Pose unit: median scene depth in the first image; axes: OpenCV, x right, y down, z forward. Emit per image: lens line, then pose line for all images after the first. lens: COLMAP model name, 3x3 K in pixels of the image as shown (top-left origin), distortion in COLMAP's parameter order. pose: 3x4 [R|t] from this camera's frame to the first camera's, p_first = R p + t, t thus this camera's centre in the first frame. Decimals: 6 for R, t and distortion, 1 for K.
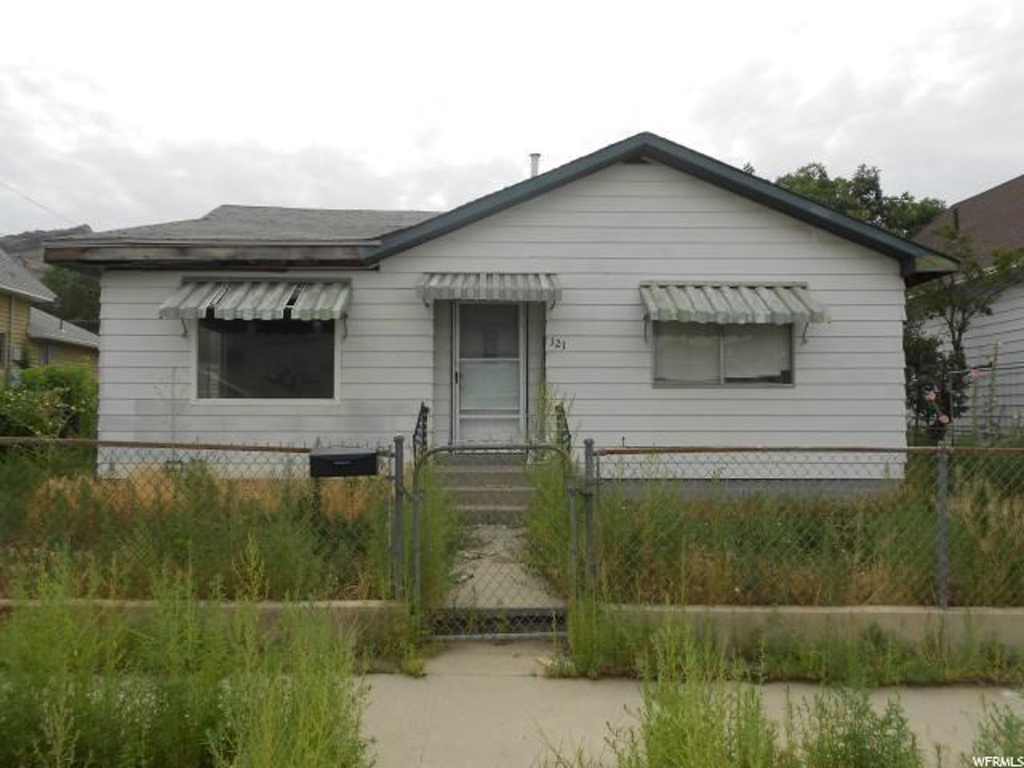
lens RADIAL K [[807.2, 0, 512.8], [0, 807.2, 386.8], [0, 0, 1]] dist [0.000526, 0.011880]
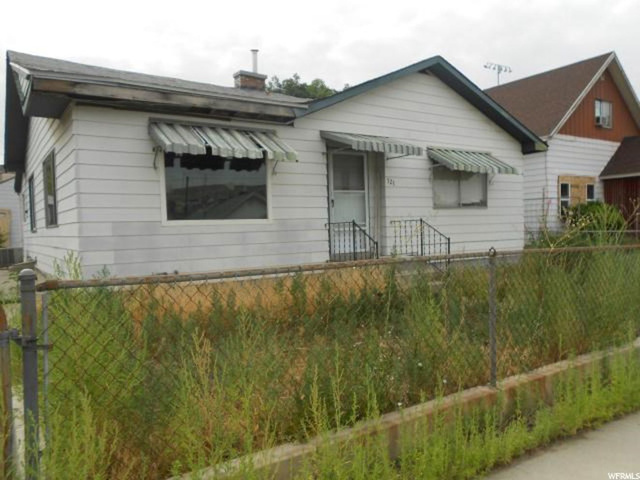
lens RADIAL K [[504.5, 0, 320.1], [0, 504.5, 238.5], [0, 0, 1]] dist [0.000526, 0.011880]
pose [[0.834175, -0.037571, 0.550219, -0.613587], [0.003623, 0.998029, 0.062656, -0.005202], [-0.551488, -0.050273, 0.832667, 0.242740]]
